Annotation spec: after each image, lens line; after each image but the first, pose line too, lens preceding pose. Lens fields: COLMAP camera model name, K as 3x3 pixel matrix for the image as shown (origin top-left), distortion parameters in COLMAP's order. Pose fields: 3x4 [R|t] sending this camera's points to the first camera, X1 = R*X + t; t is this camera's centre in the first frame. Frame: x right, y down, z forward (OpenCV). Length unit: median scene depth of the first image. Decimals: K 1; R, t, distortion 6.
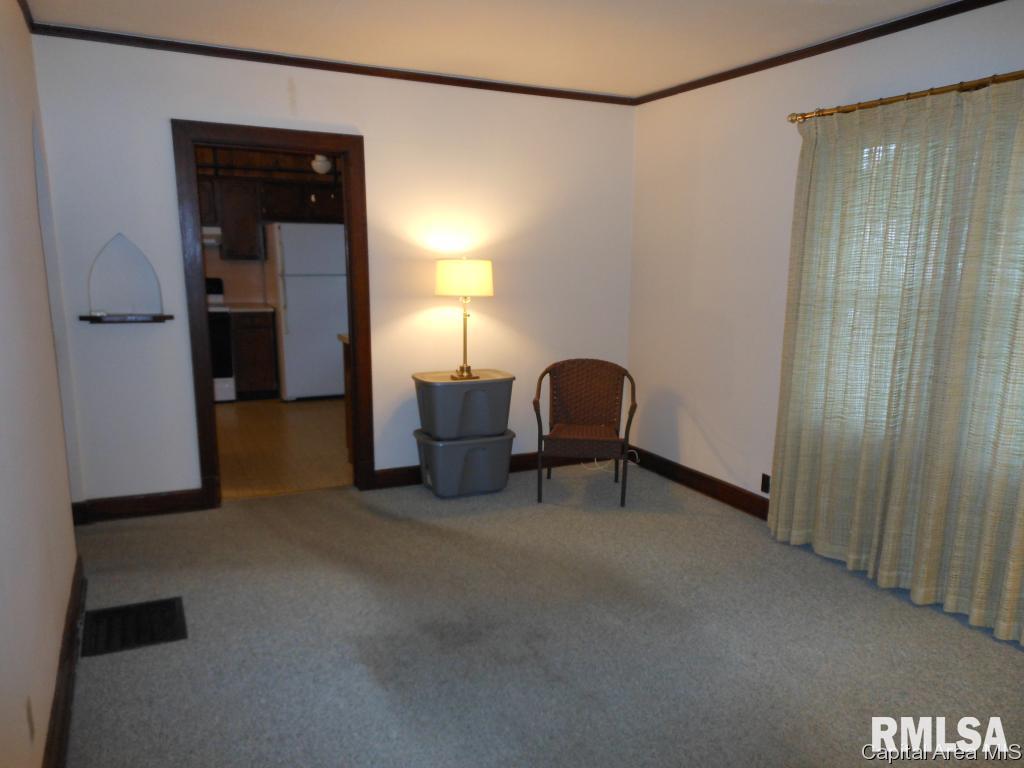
lens RADIAL K [[756.4, 0, 517.5], [0, 756.4, 383.0], [0, 0, 1]] dist [0.005629, 0.001504]
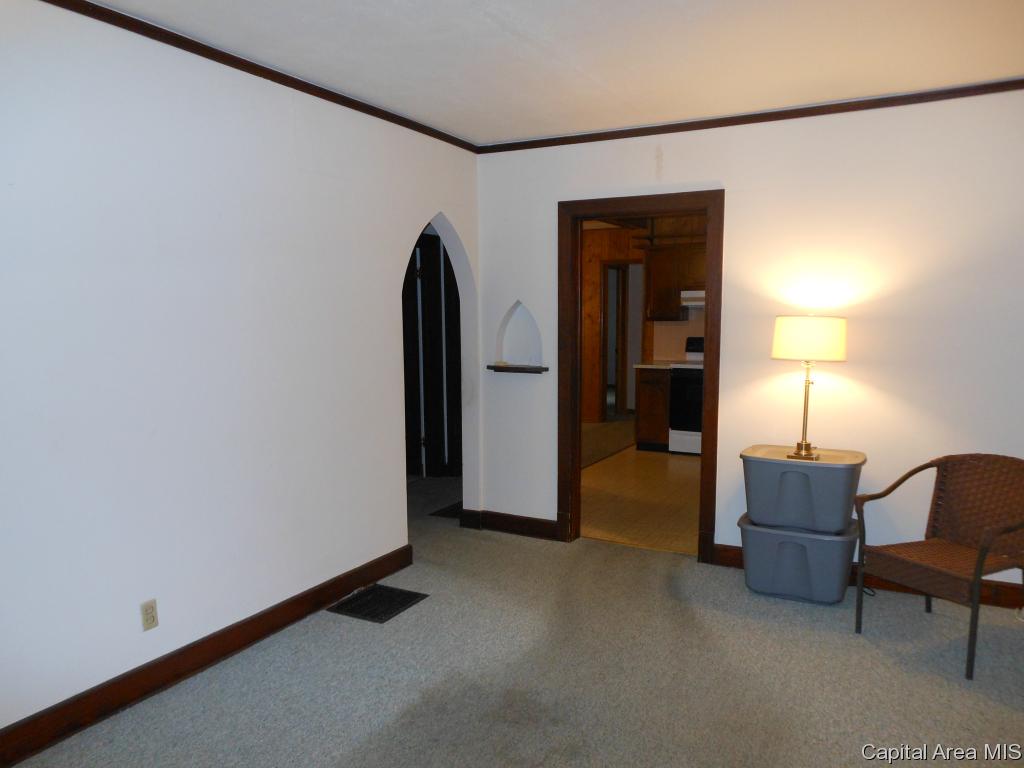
lens RADIAL K [[756.4, 0, 516.3], [0, 756.4, 387.3], [0, 0, 1]] dist [0.005629, 0.001504]
pose [[0.592385, 0.062101, -0.803258, 0.420134], [-0.114445, 0.993400, -0.007600, -0.041585], [0.797485, 0.096431, 0.595583, 0.247900]]
